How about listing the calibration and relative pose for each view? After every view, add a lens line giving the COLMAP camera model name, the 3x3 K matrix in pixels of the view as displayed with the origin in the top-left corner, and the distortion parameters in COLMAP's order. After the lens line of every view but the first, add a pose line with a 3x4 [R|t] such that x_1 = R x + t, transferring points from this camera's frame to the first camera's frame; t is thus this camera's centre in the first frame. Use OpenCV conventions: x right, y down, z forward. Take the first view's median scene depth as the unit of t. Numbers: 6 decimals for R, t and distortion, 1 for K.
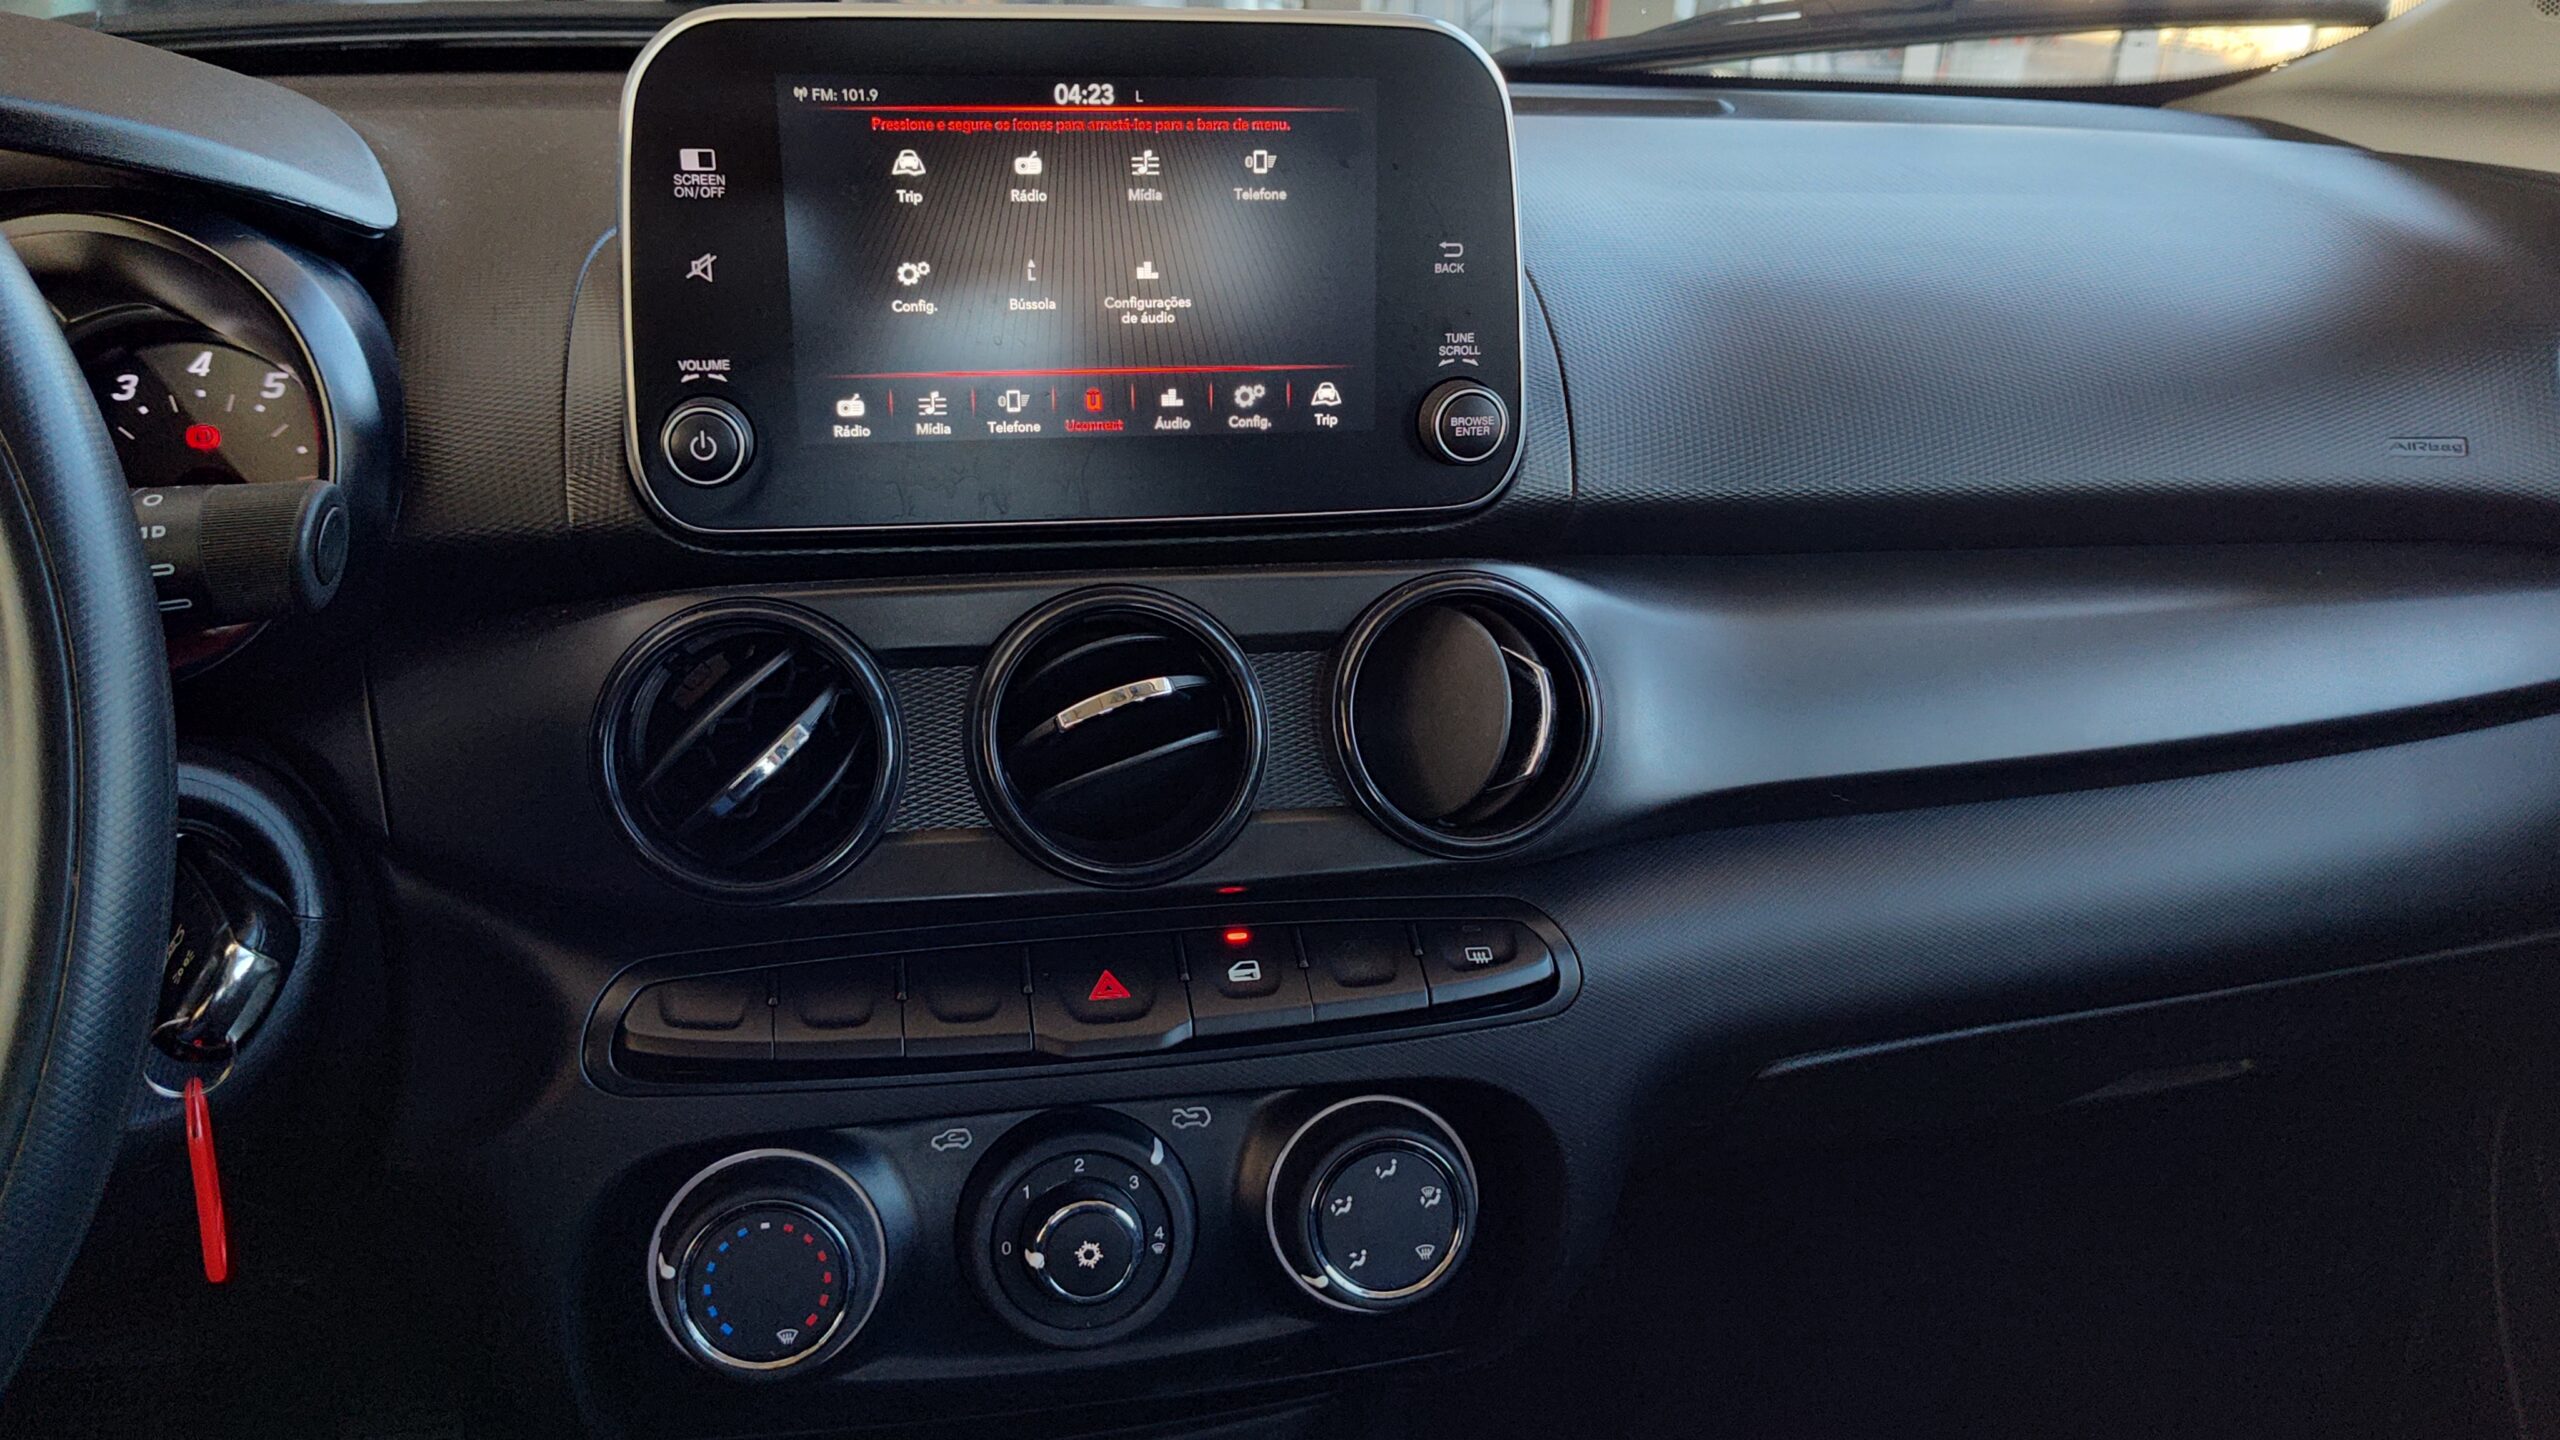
lens RADIAL K [[2065.8, 0, 1315.2], [0, 2065.8, 733.5], [0, 0, 1]] dist [0.003861, -0.004229]
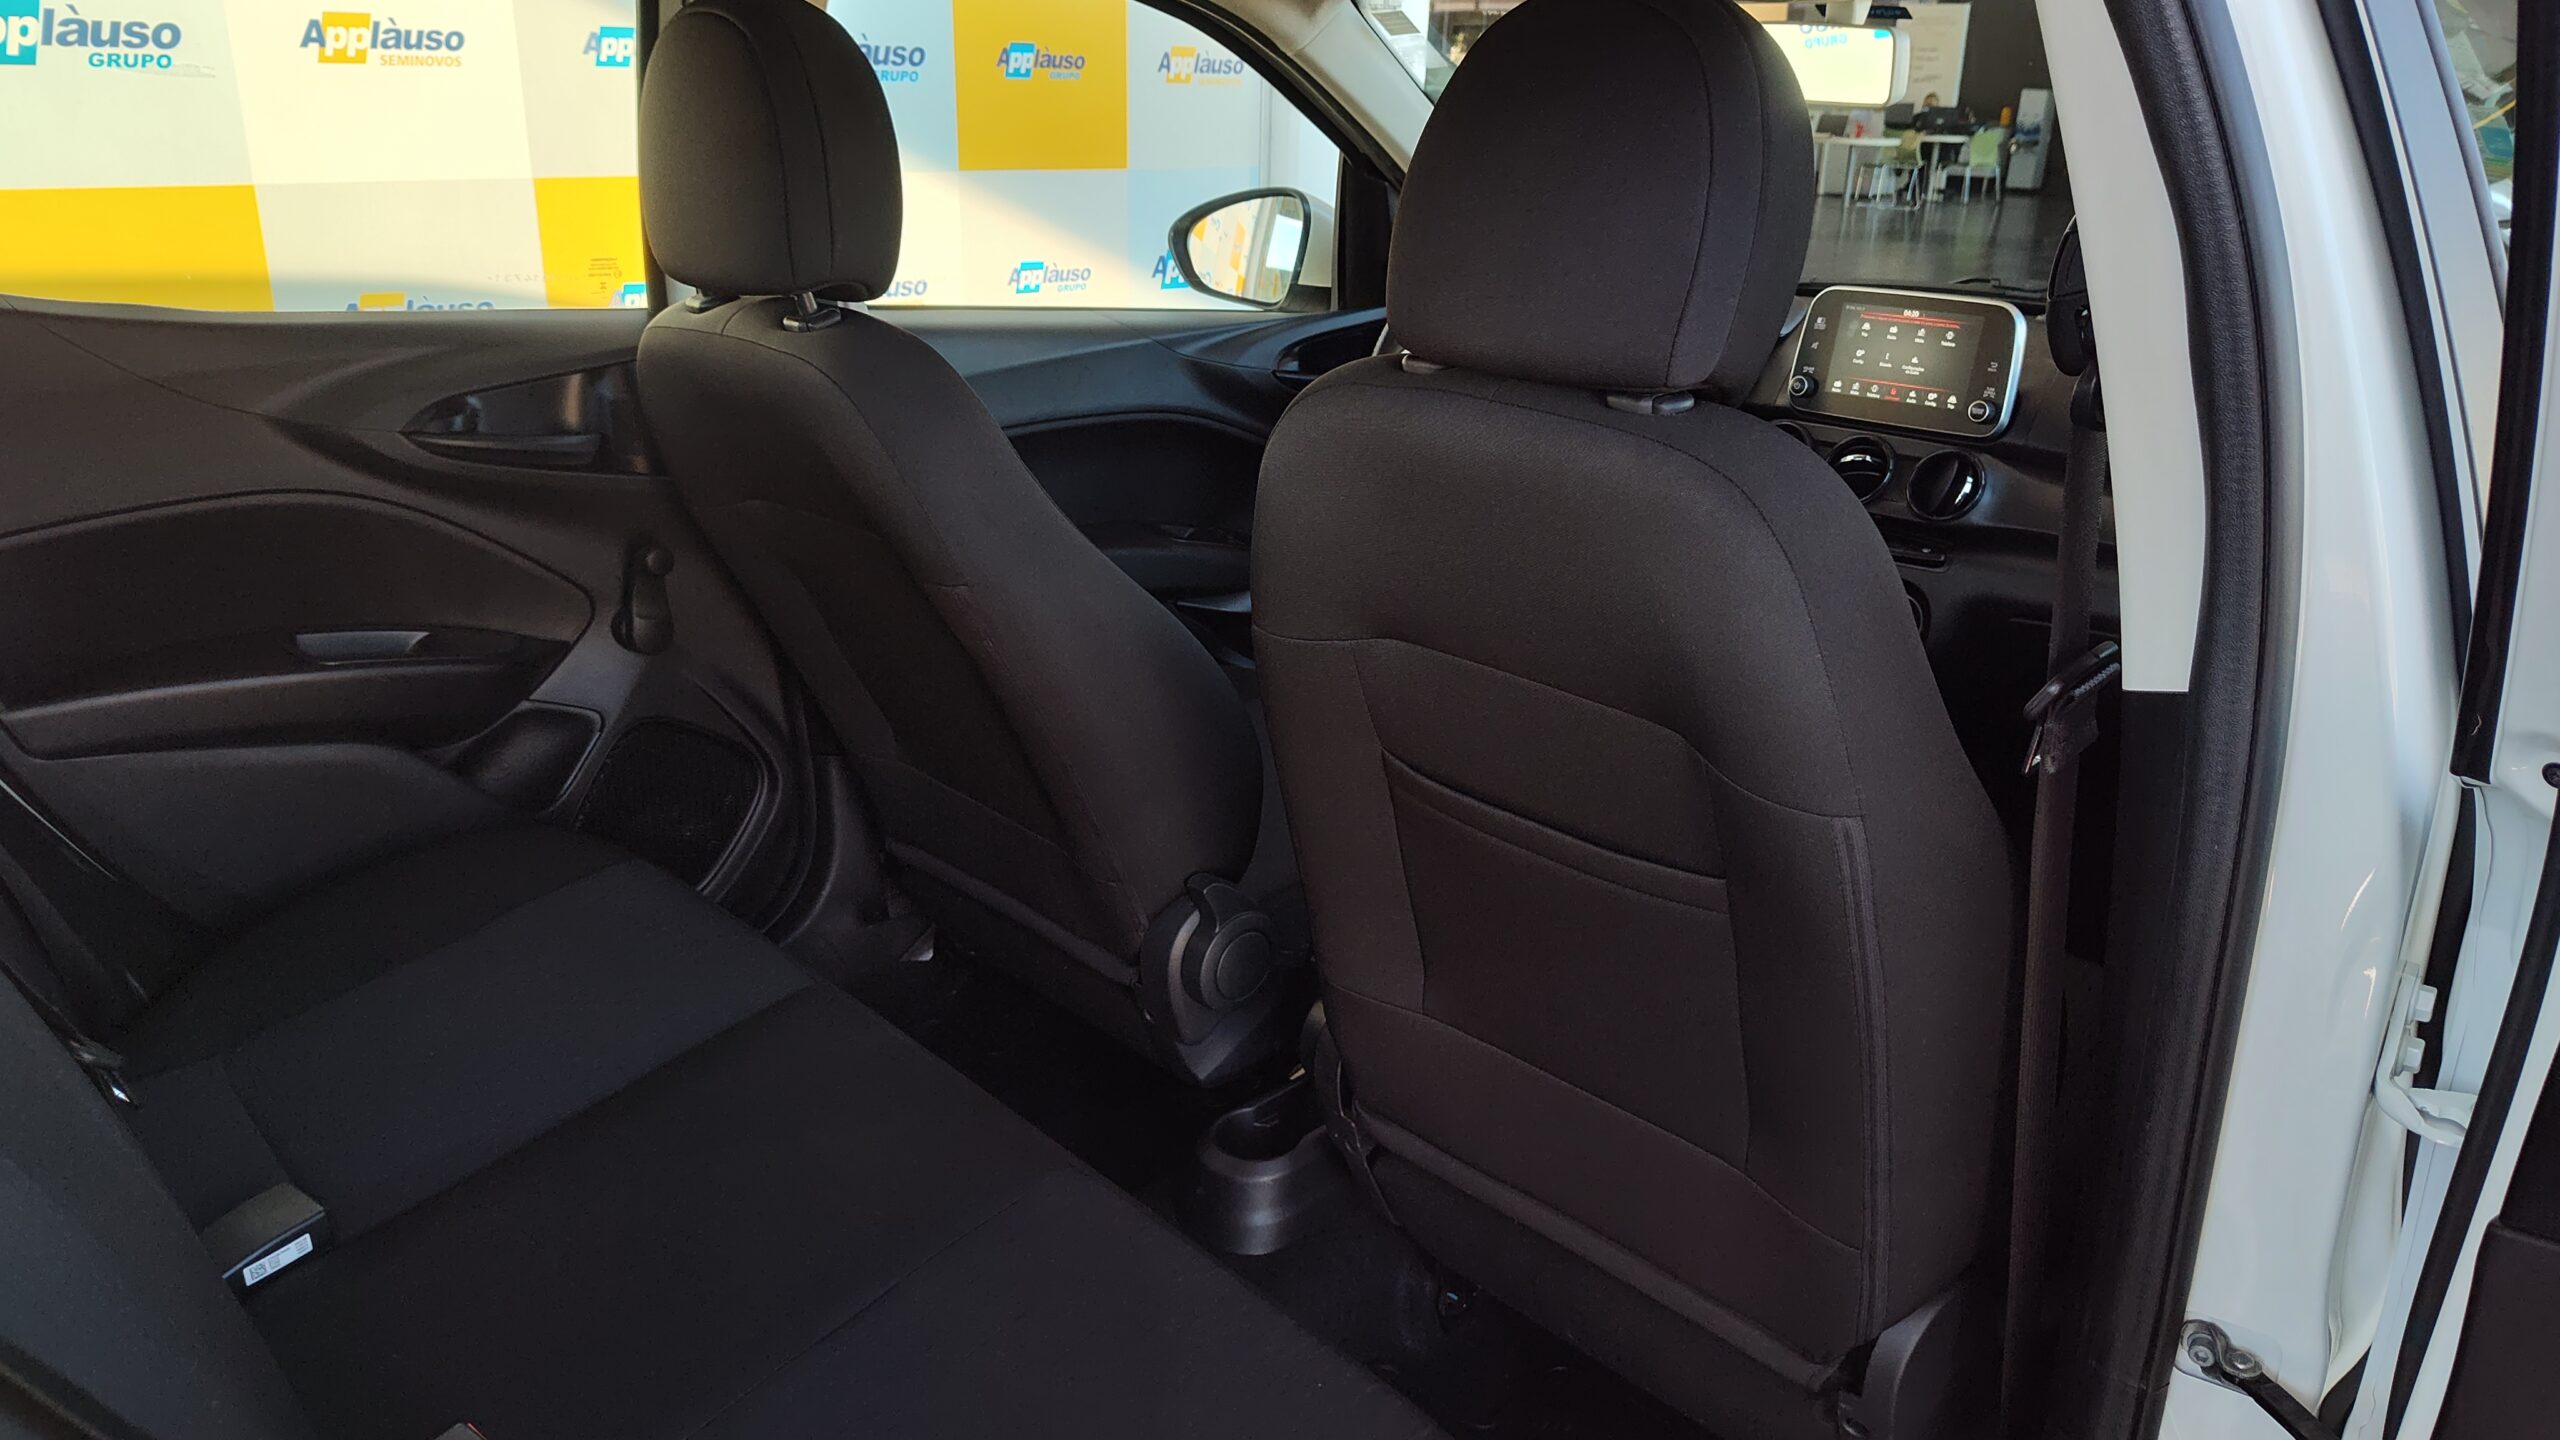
lens RADIAL K [[1720.1, 0, 1280.0], [0, 1720.1, 720.0], [0, 0, 1]] dist [0.059739, -0.047561]
pose [[0.534003, 0.279507, -0.797945, 2.021624], [-0.343070, 0.934220, 0.097651, 0.484775], [0.772751, 0.221605, 0.594767, -1.660961]]
